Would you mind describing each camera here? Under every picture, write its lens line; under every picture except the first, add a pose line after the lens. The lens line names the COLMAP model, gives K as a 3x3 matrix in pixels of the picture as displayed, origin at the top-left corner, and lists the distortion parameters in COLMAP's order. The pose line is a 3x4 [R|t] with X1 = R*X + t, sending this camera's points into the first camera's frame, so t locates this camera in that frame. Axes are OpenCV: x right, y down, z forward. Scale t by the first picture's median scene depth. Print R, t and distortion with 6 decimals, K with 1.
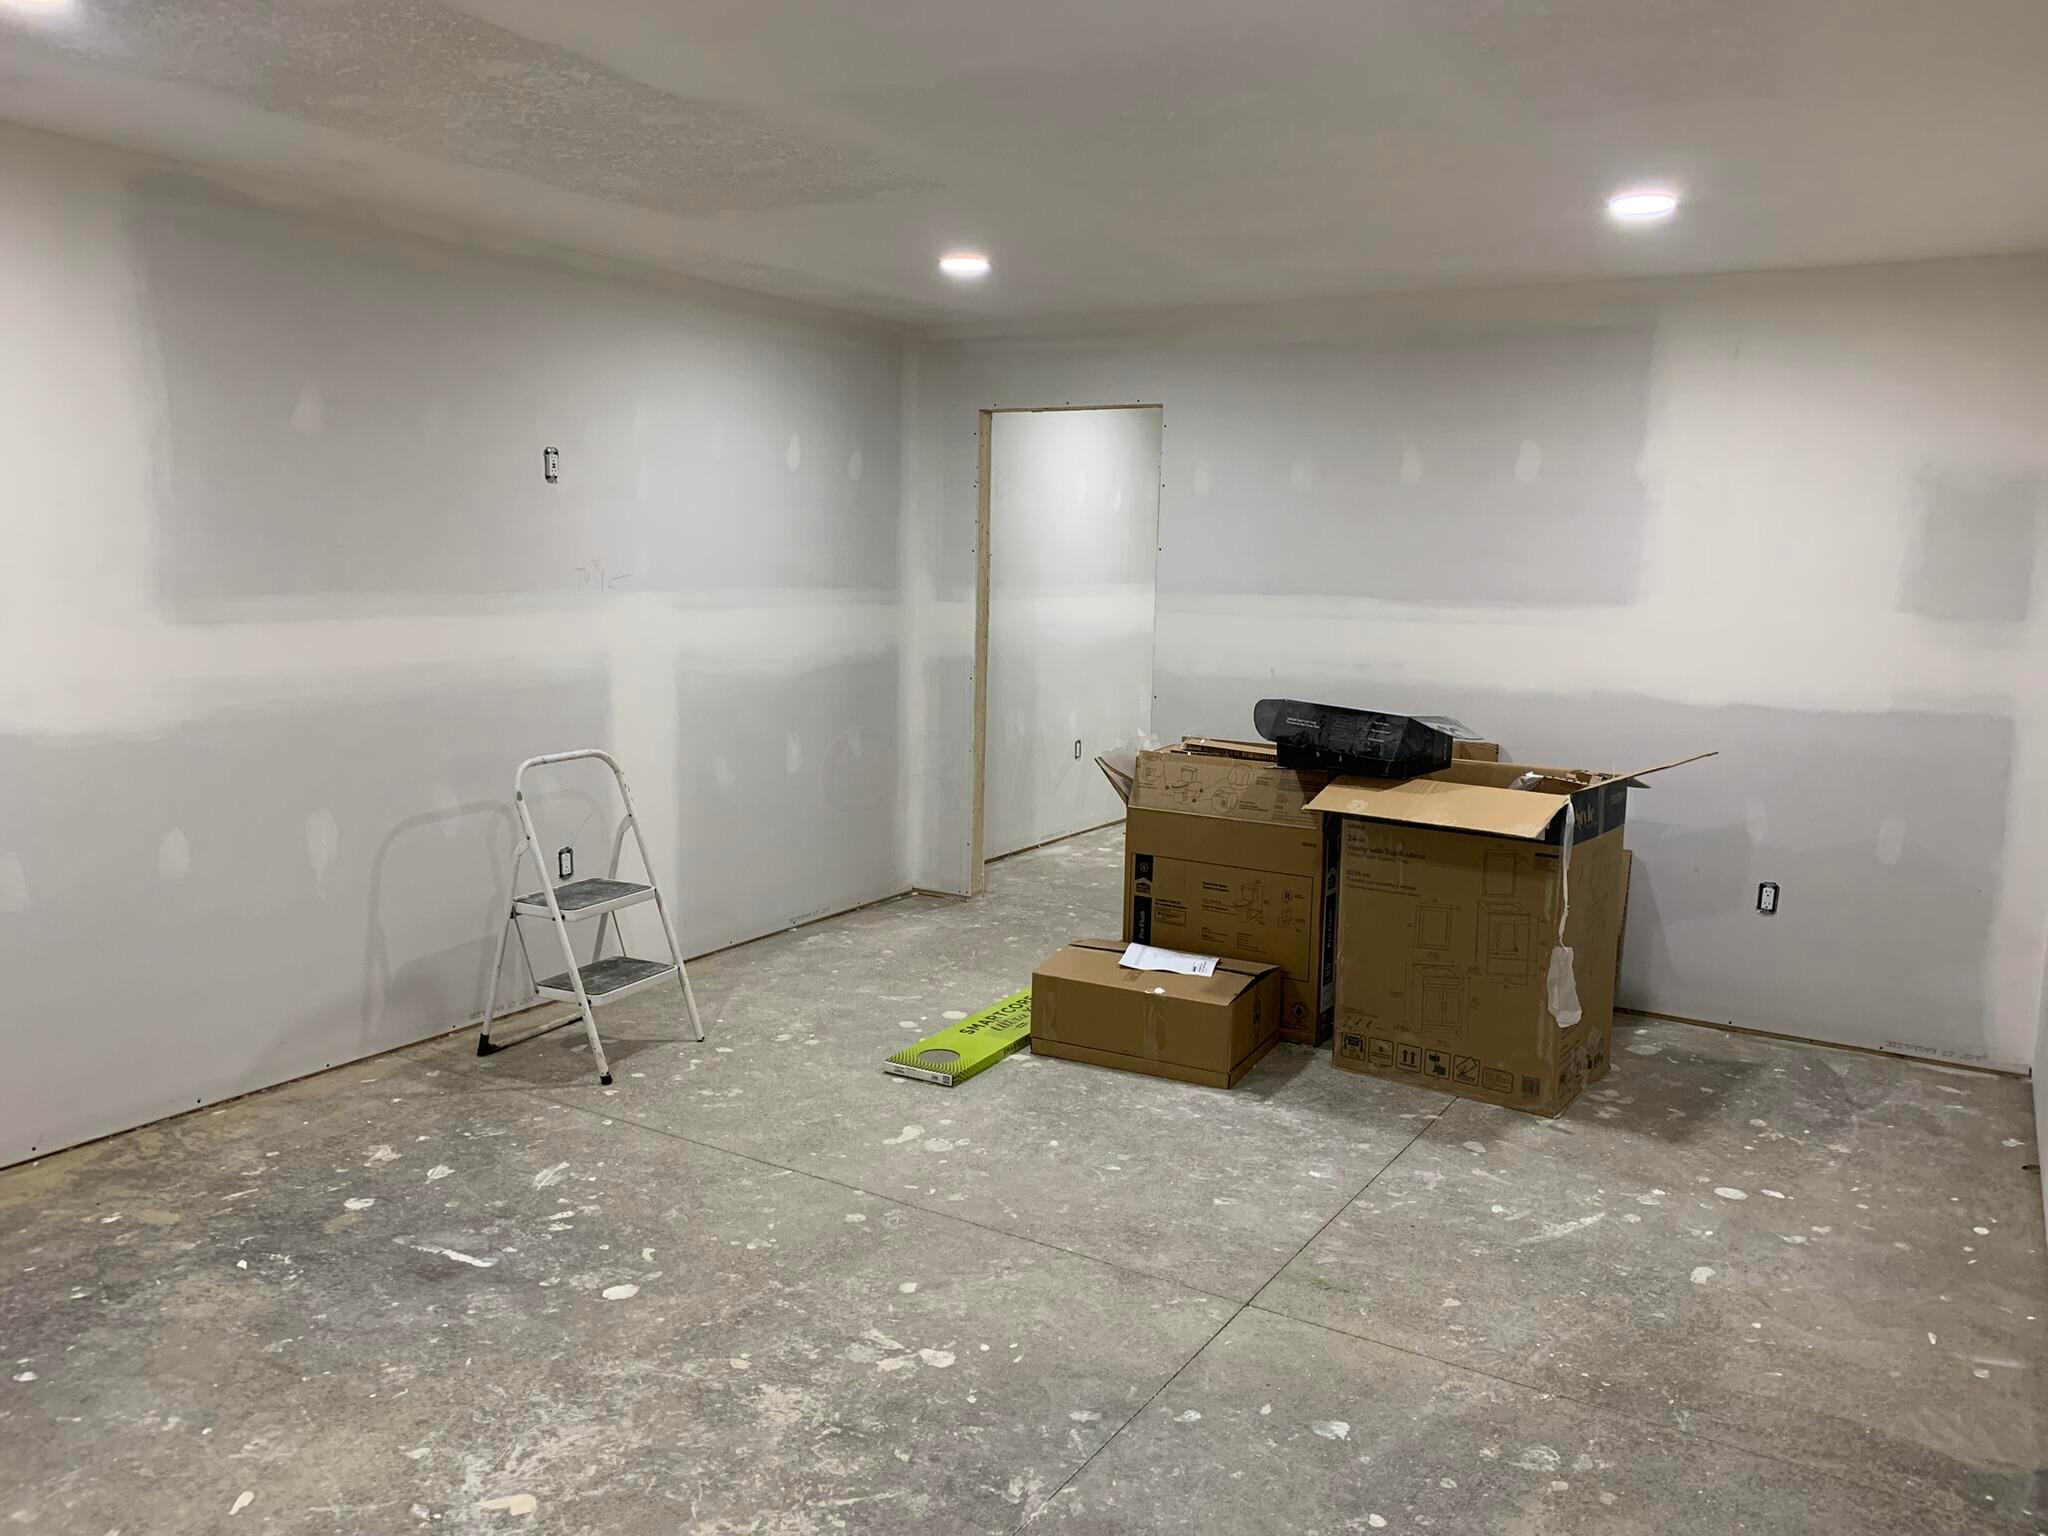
lens RADIAL K [[1557.8, 0, 1025.1], [0, 1557.8, 766.1], [0, 0, 1]] dist [-0.006117, -0.004838]
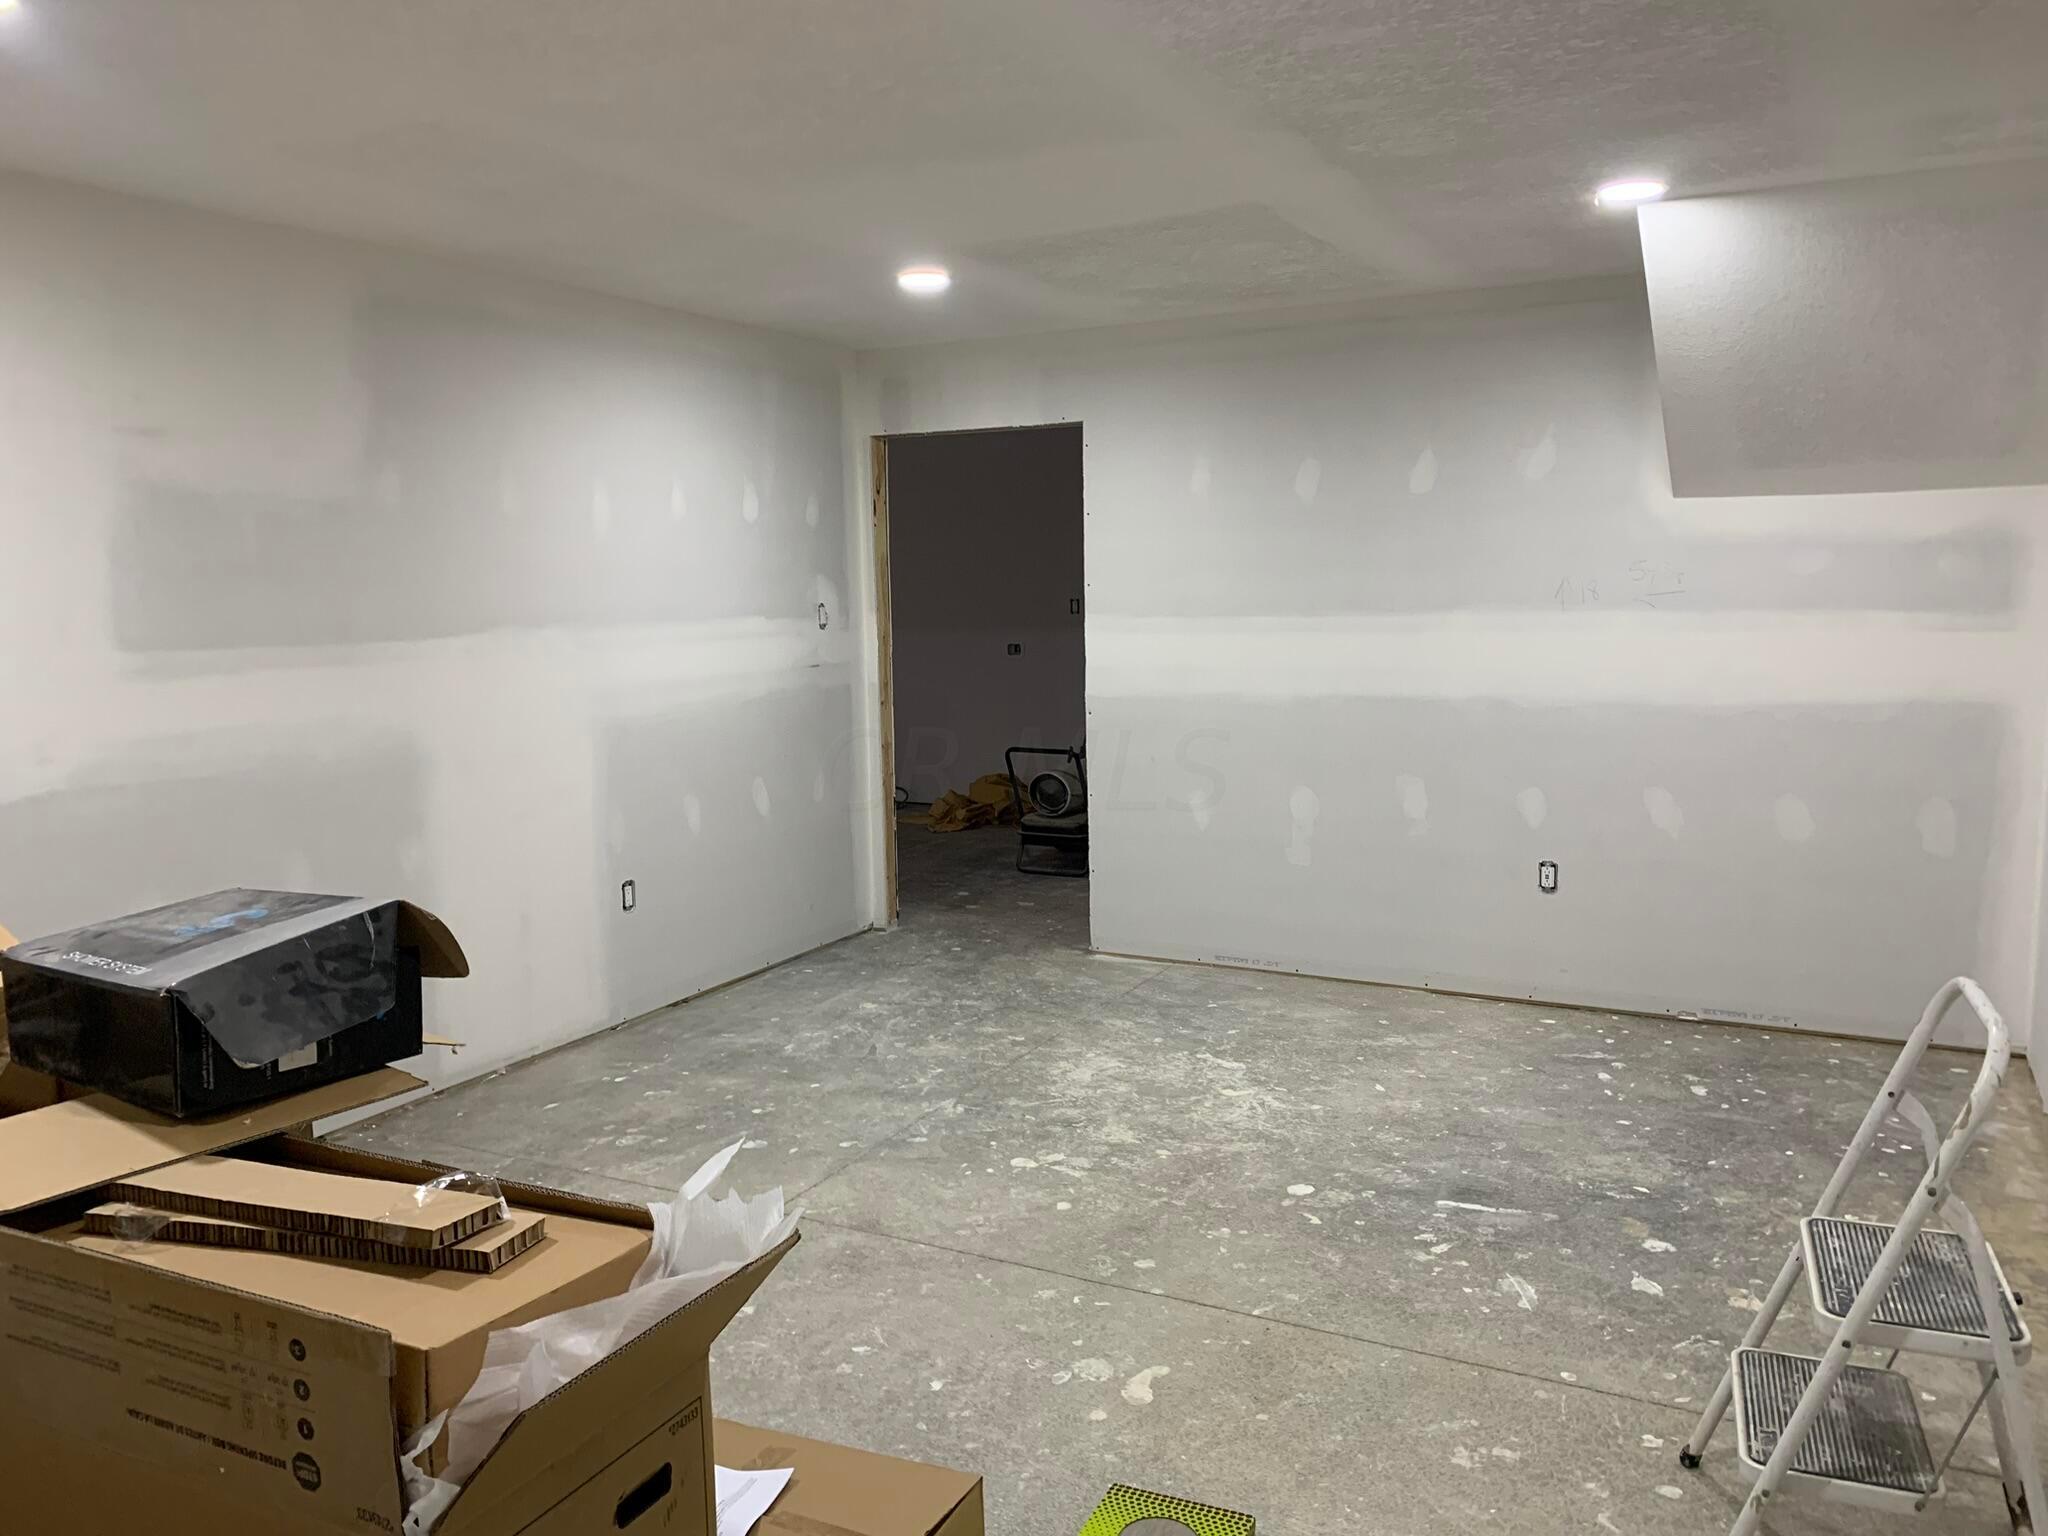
lens RADIAL K [[1557.8, 0, 1028.0], [0, 1557.8, 769.8], [0, 0, 1]] dist [-0.006117, -0.004838]
pose [[-0.997227, 0.003605, -0.074330, 0.036958], [-0.015700, 0.966153, 0.257491, -0.281393], [0.072743, 0.257944, -0.963418, 2.076579]]
